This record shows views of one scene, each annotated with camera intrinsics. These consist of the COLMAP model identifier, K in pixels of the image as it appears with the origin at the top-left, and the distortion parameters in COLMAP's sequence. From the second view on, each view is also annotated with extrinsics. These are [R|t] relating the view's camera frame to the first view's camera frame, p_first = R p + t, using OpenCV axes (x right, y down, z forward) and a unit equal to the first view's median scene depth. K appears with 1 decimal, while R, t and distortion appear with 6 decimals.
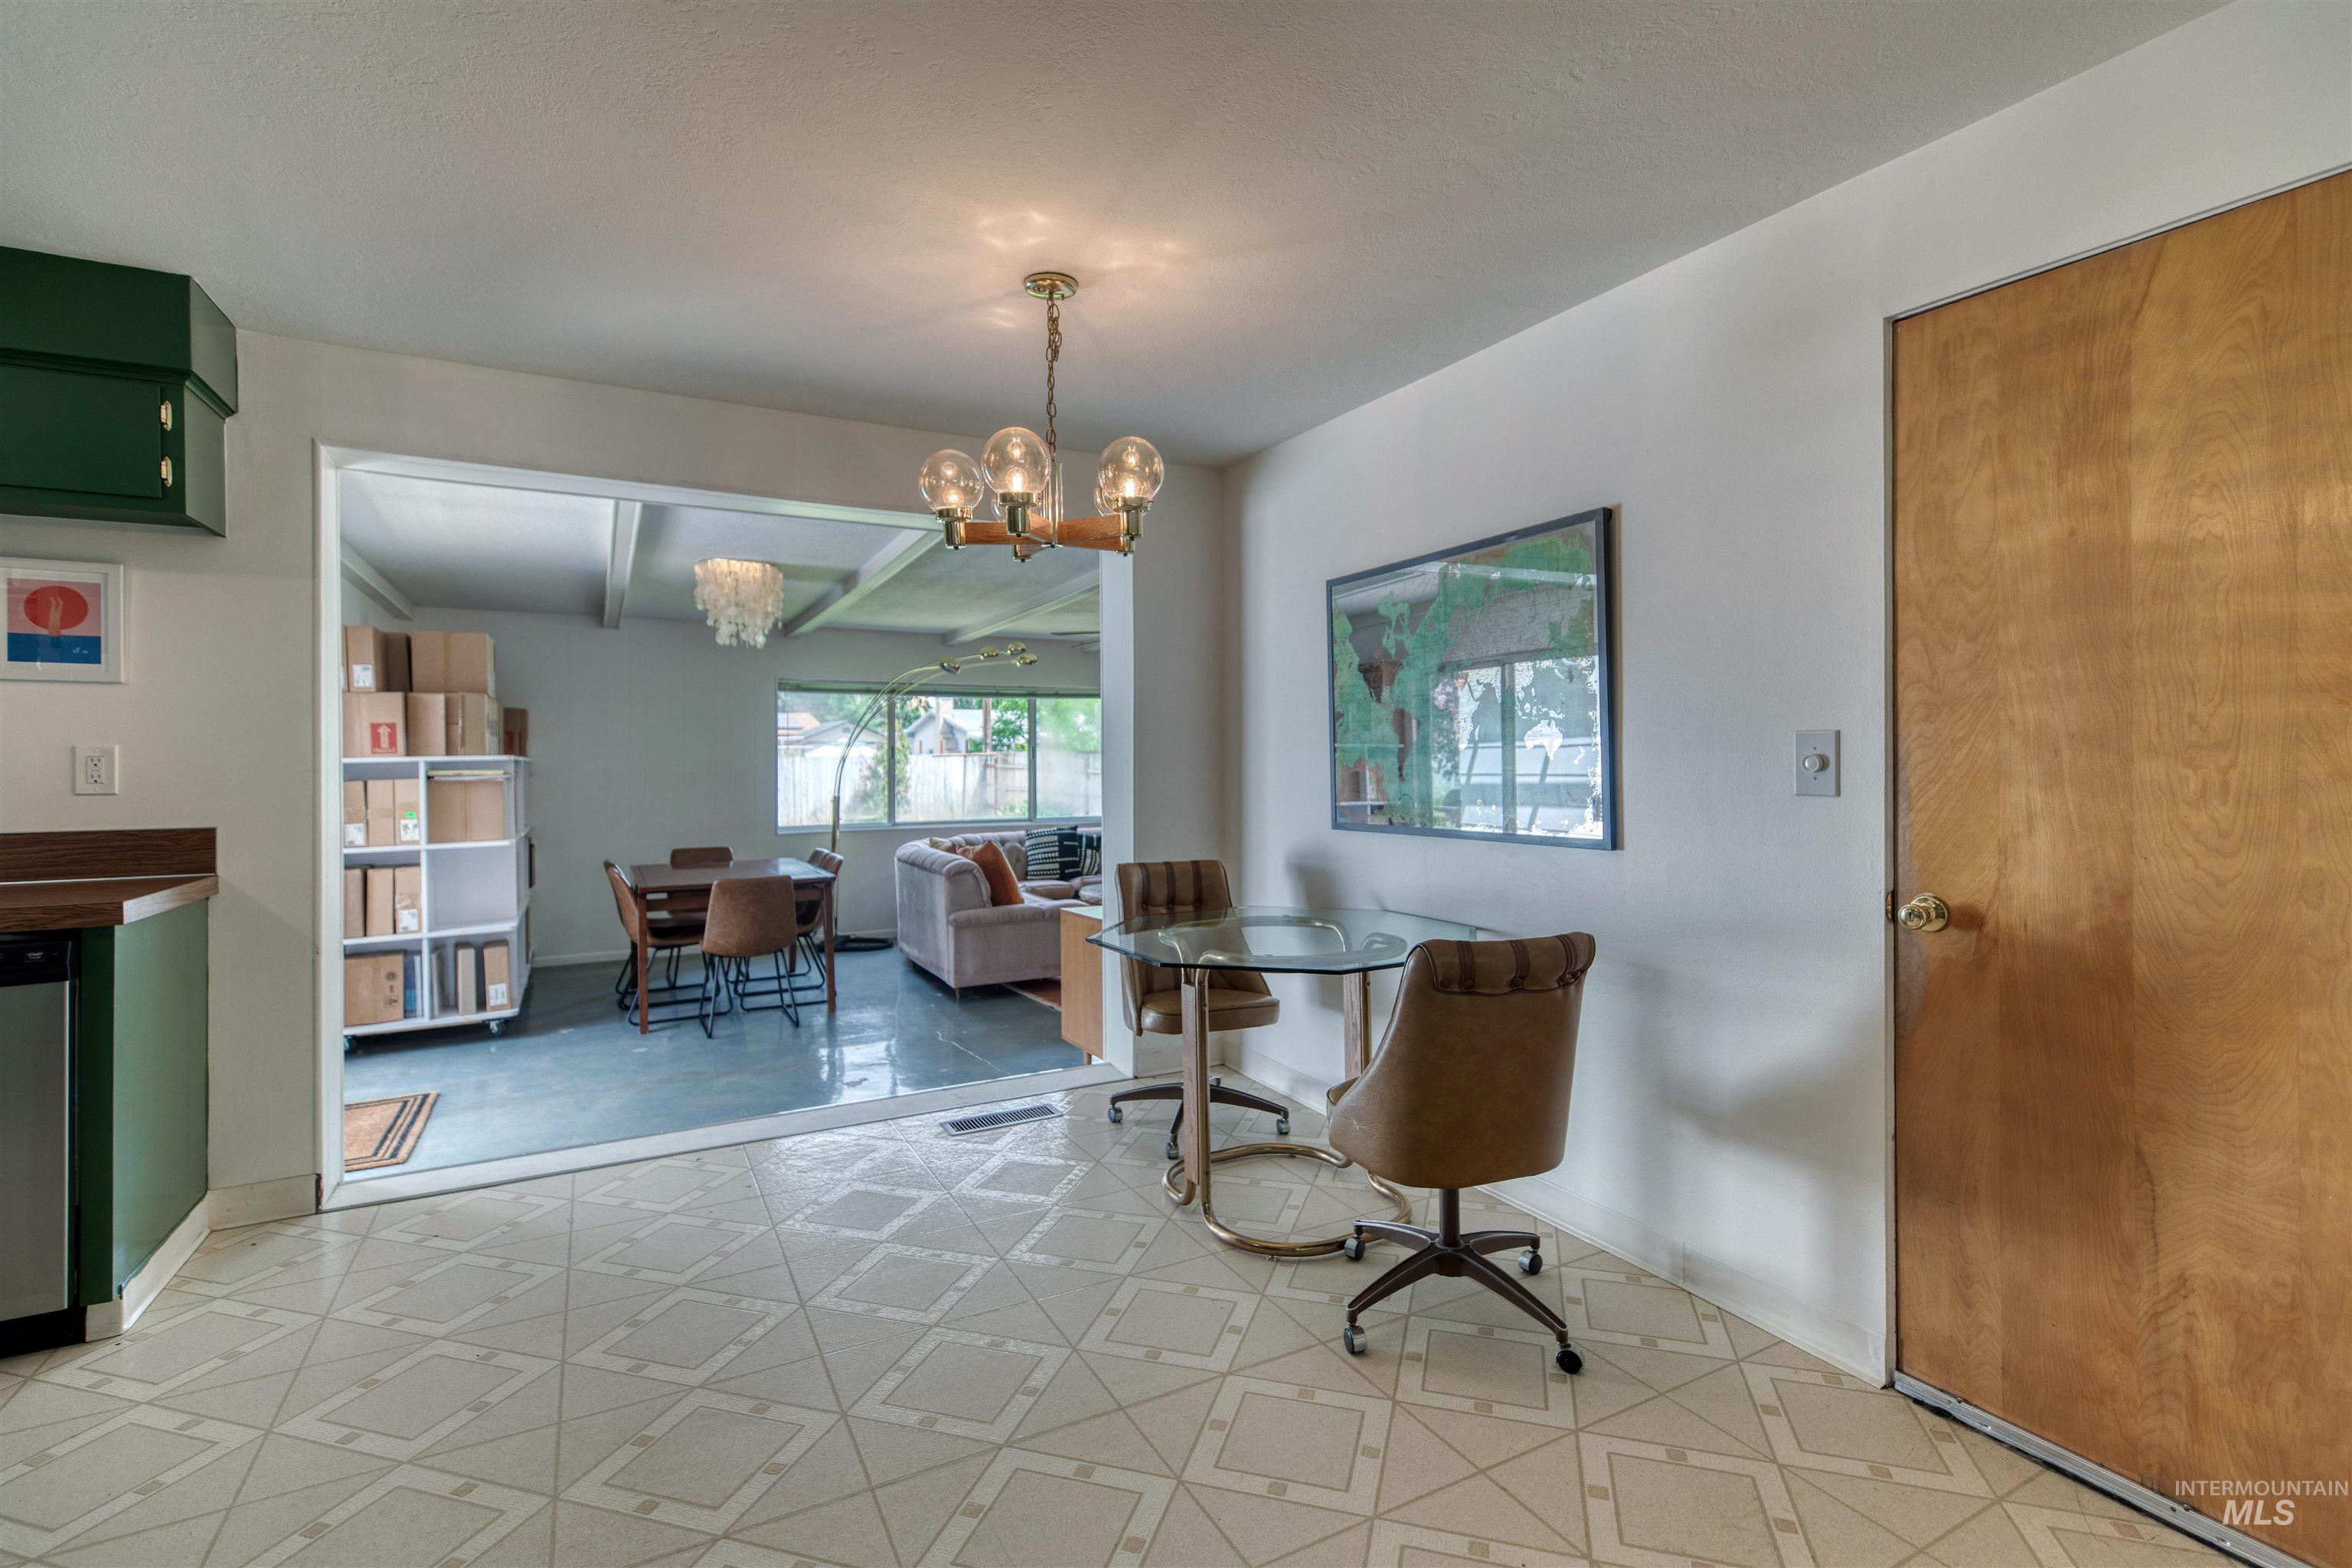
lens RADIAL K [[1056.3, 0, 1173.9], [0, 1056.3, 763.2], [0, 0, 1]] dist [0.008332, -0.002998]
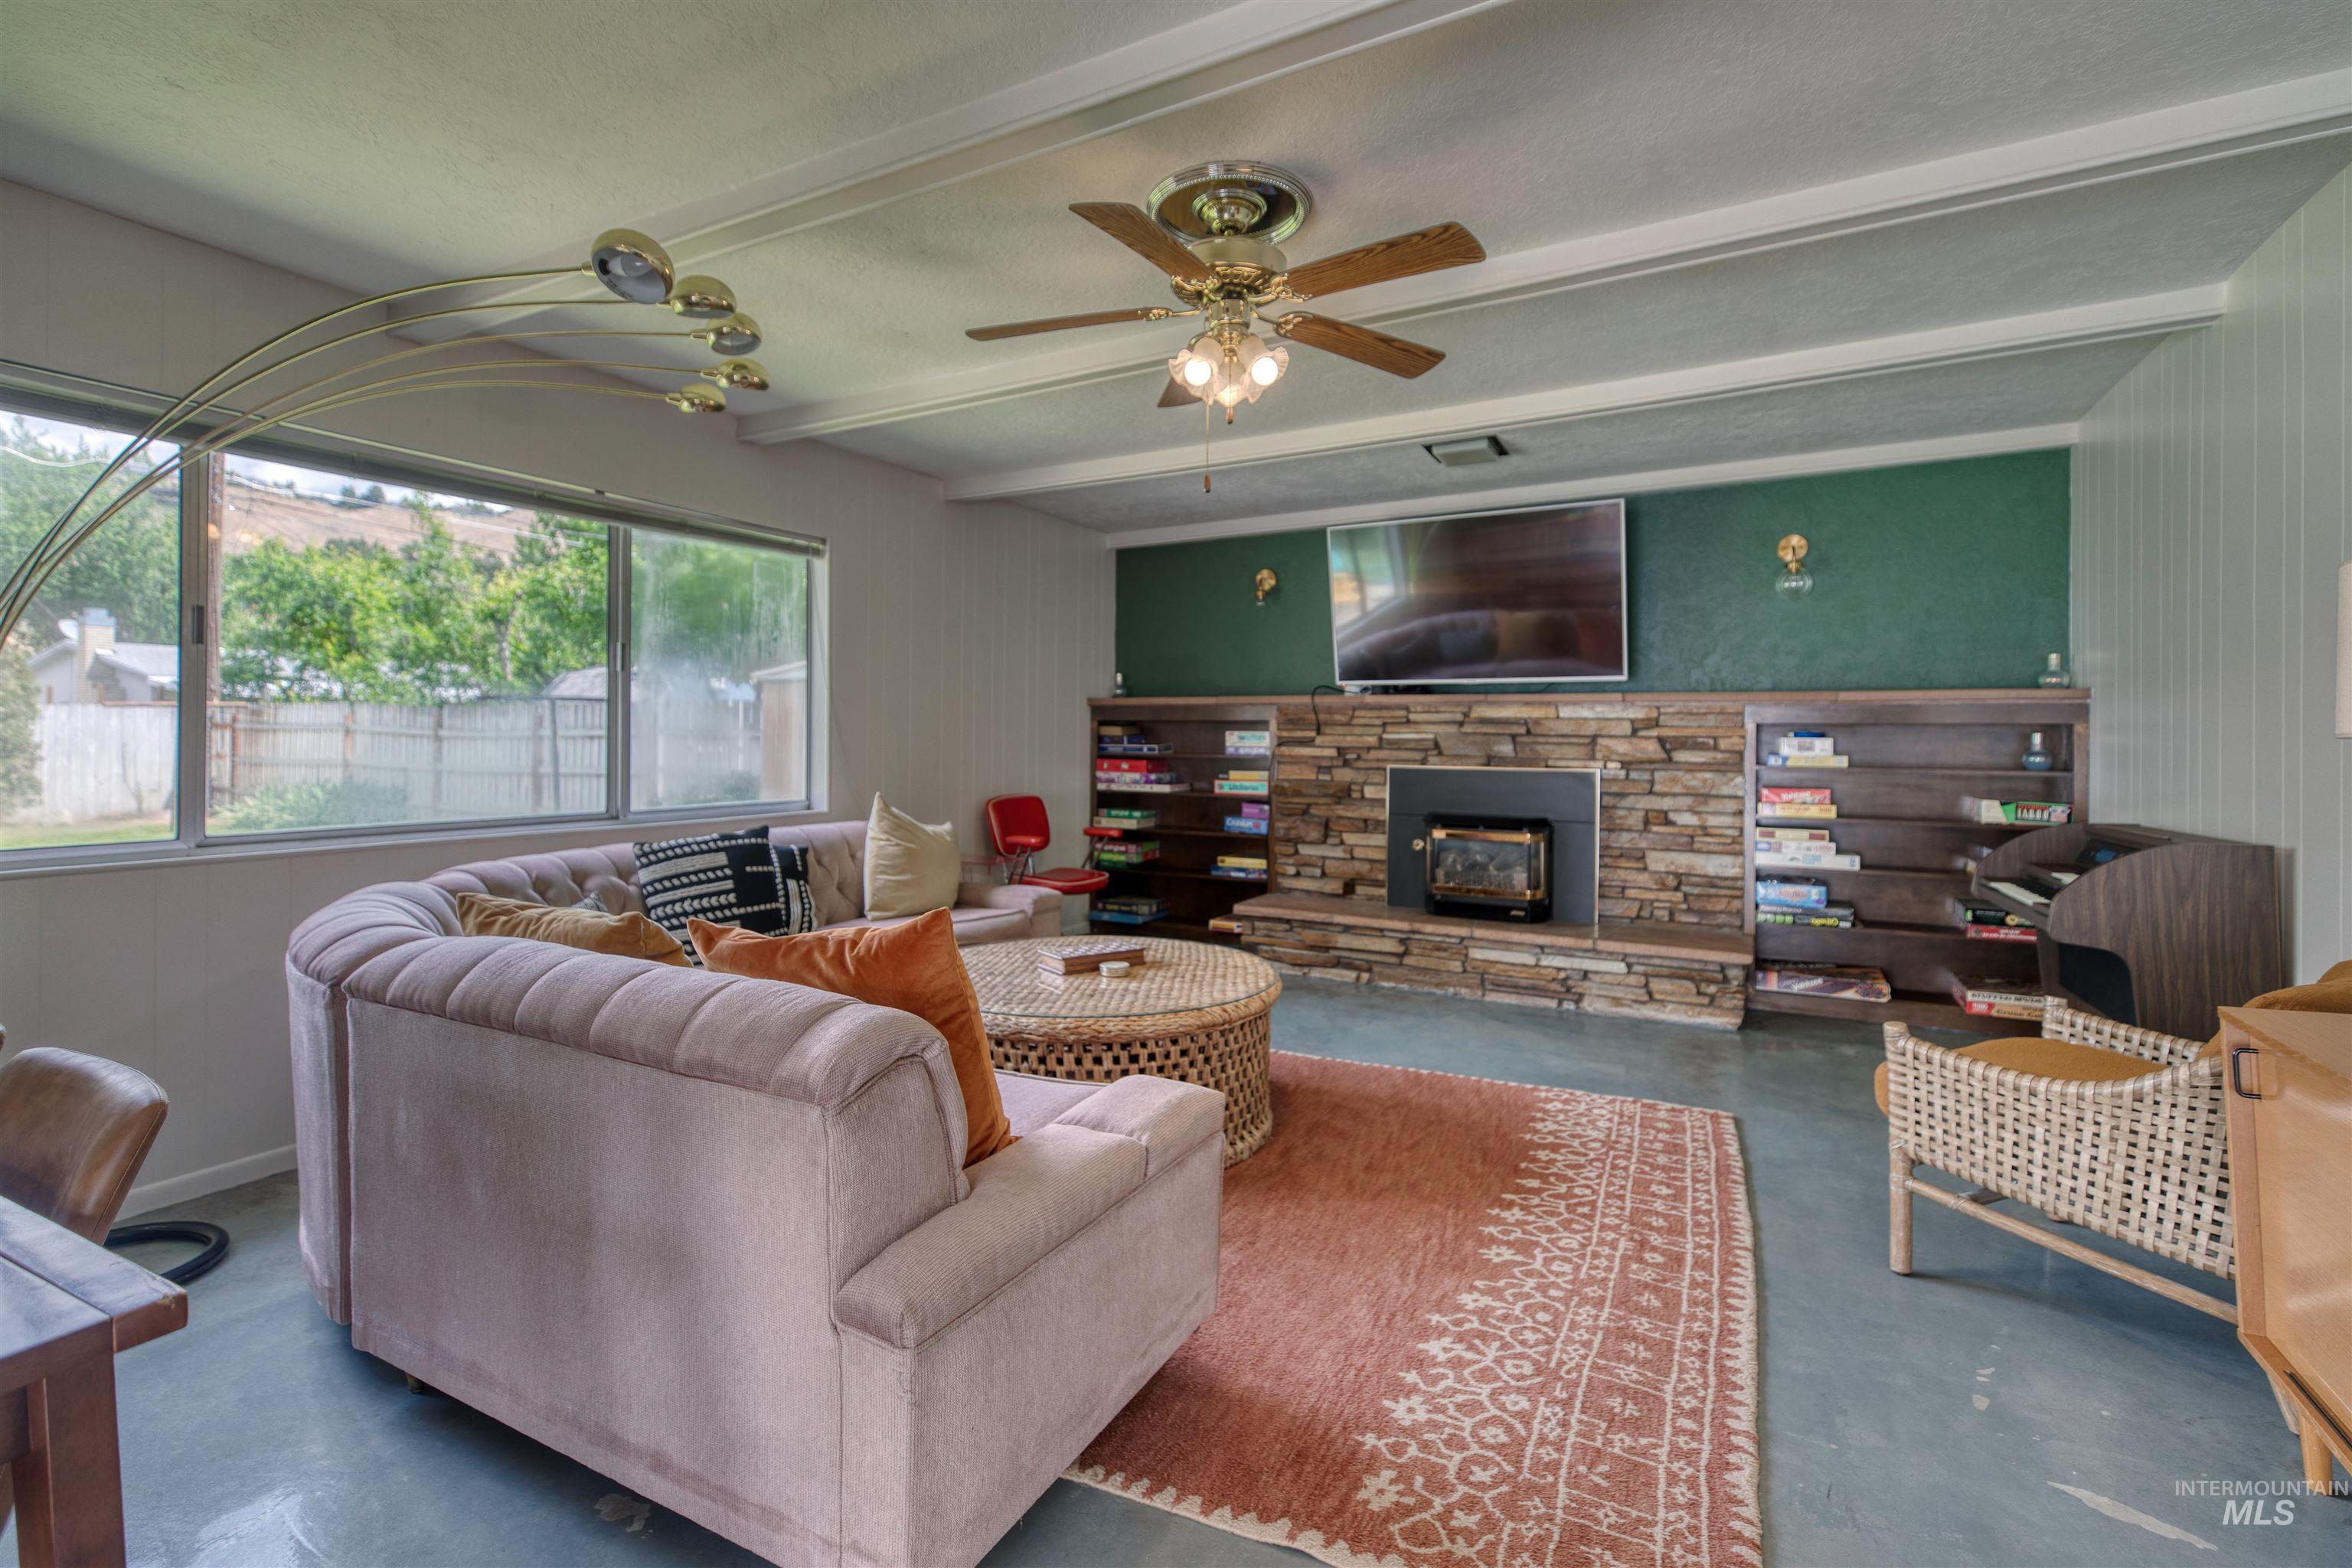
lens RADIAL K [[1056.3, 0, 1140.5], [0, 1056.3, 728.7], [0, 0, 1]] dist [0.008332, -0.002998]
pose [[0.834084, 0.012902, 0.551486, -0.201250], [-0.007659, 0.999901, -0.011810, 0.023910], [-0.551584, 0.005627, 0.834101, 0.557974]]
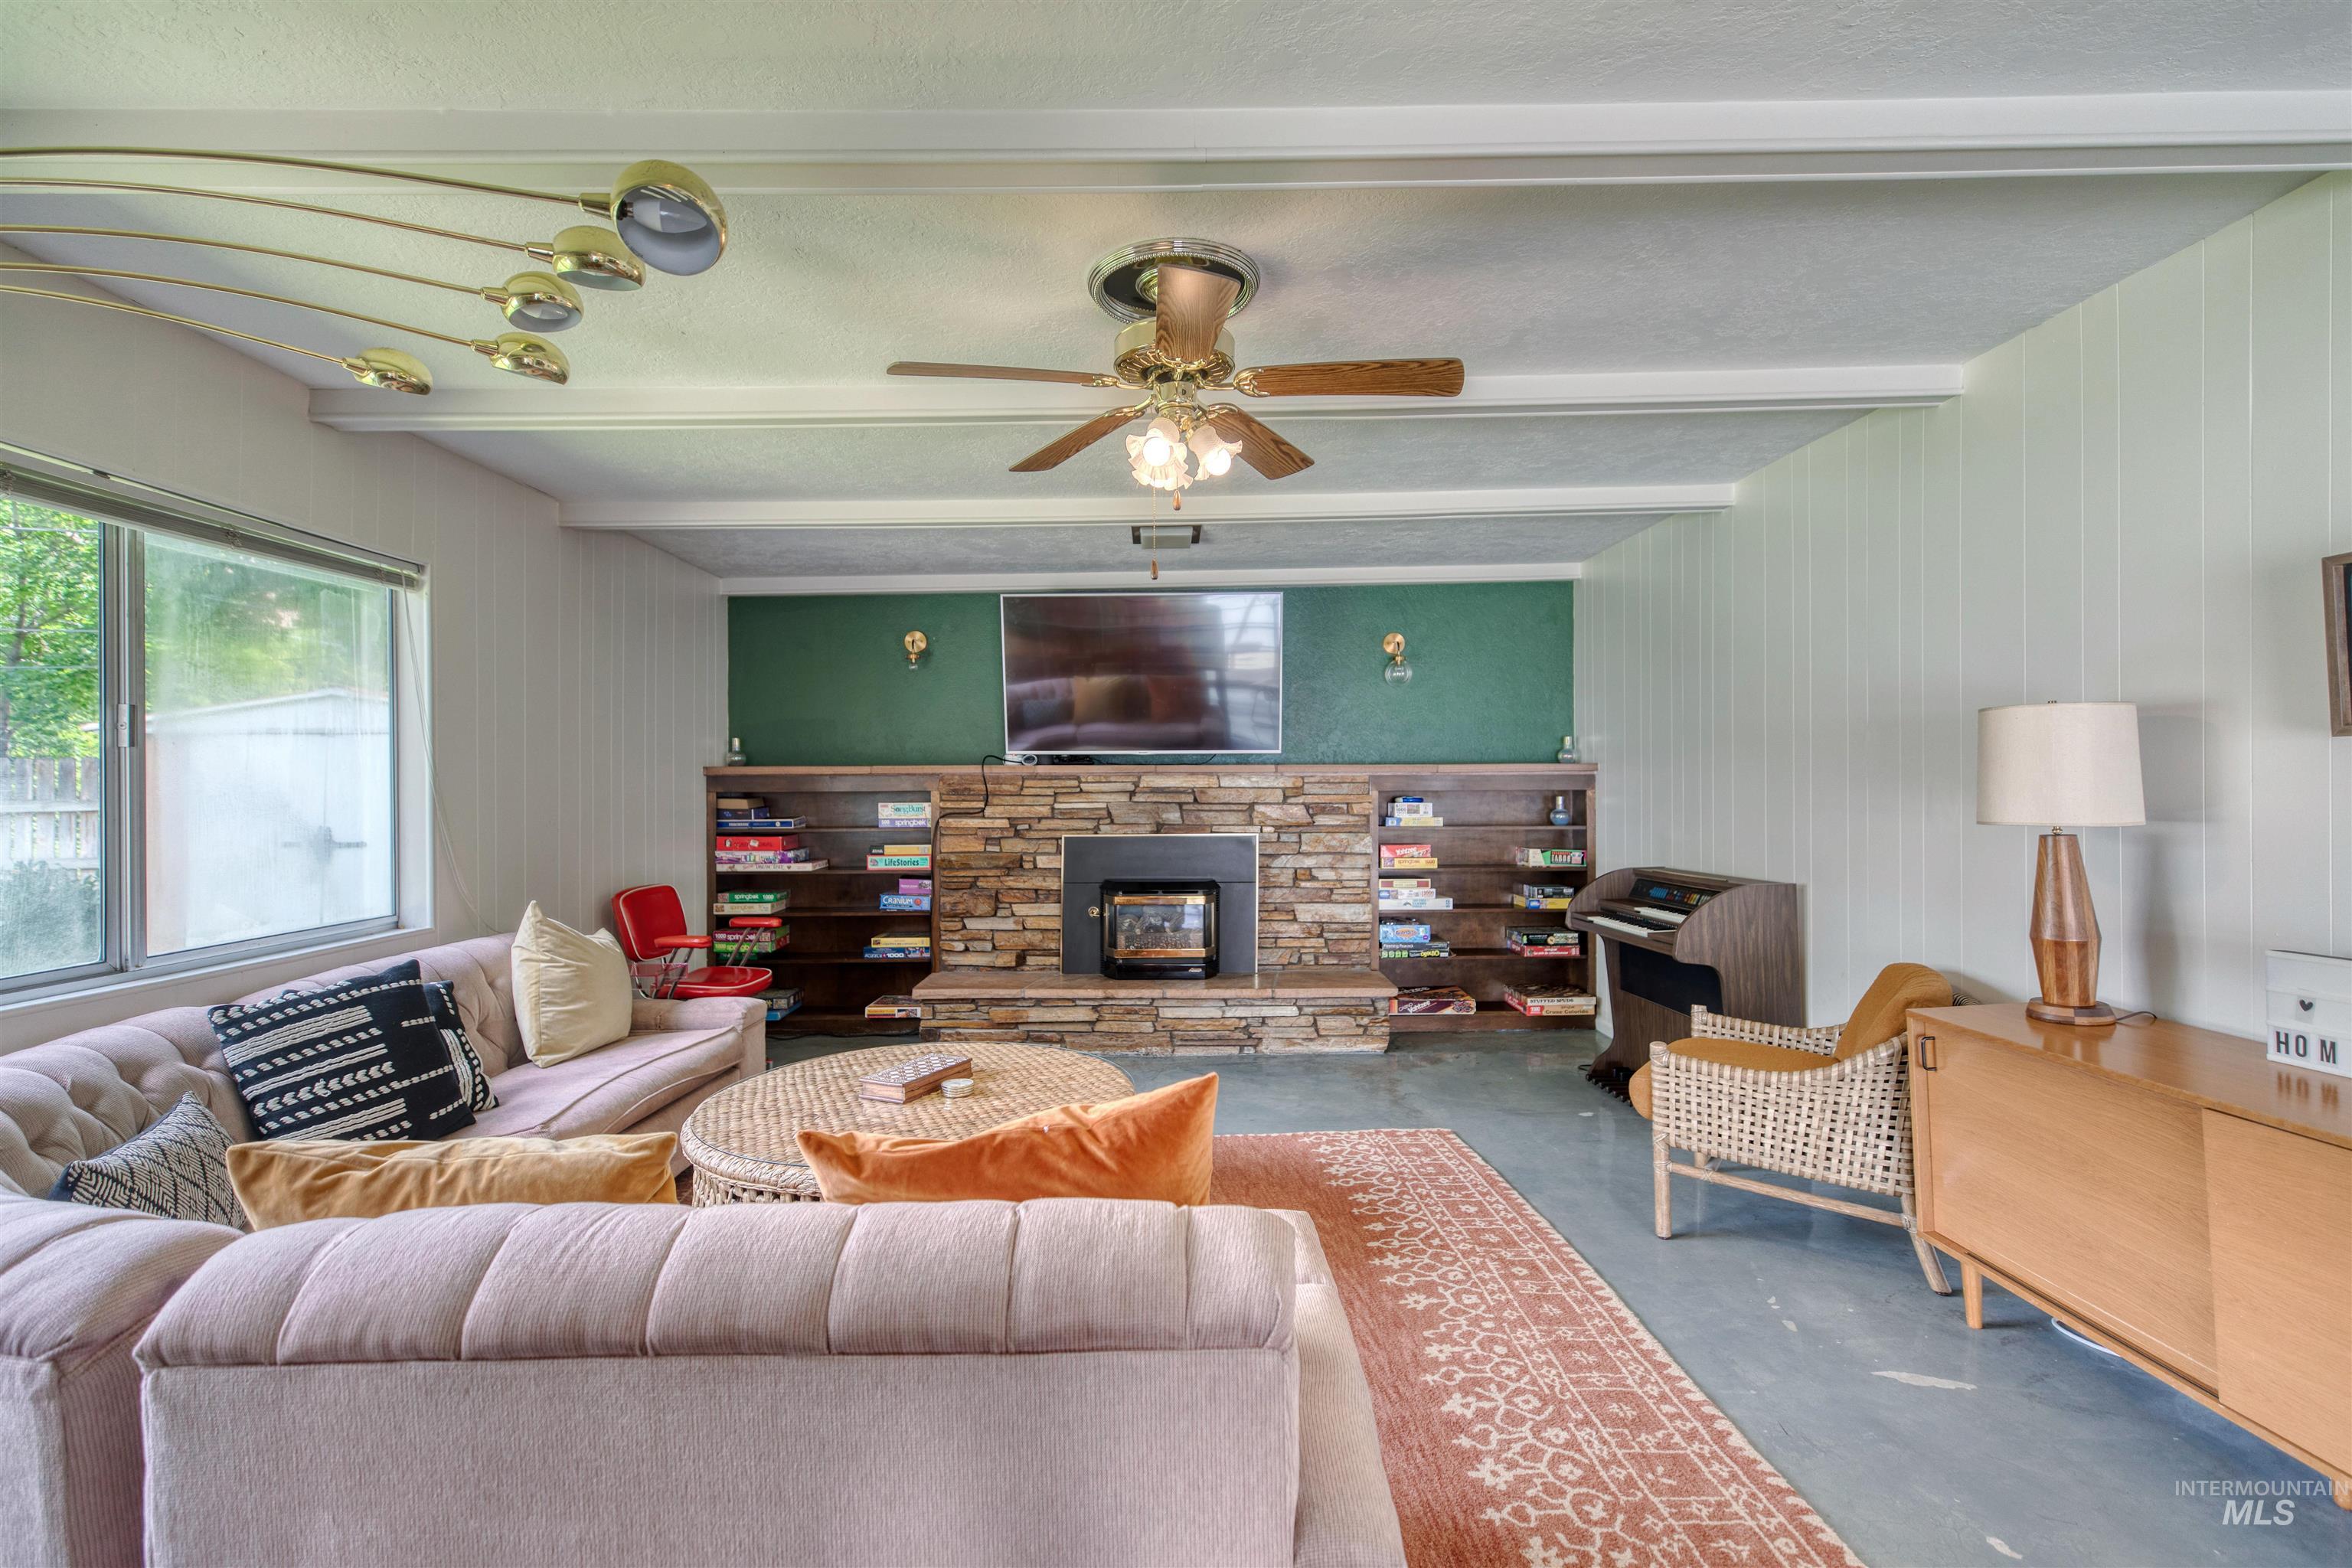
lens RADIAL K [[1056.3, 0, 1171.8], [0, 1056.3, 784.0], [0, 0, 1]] dist [0.008332, -0.002998]
pose [[0.459295, 0.002437, 0.888280, -0.266737], [0.009806, 0.999921, -0.007813, 0.011725], [-0.888230, 0.012299, 0.459235, 0.654983]]
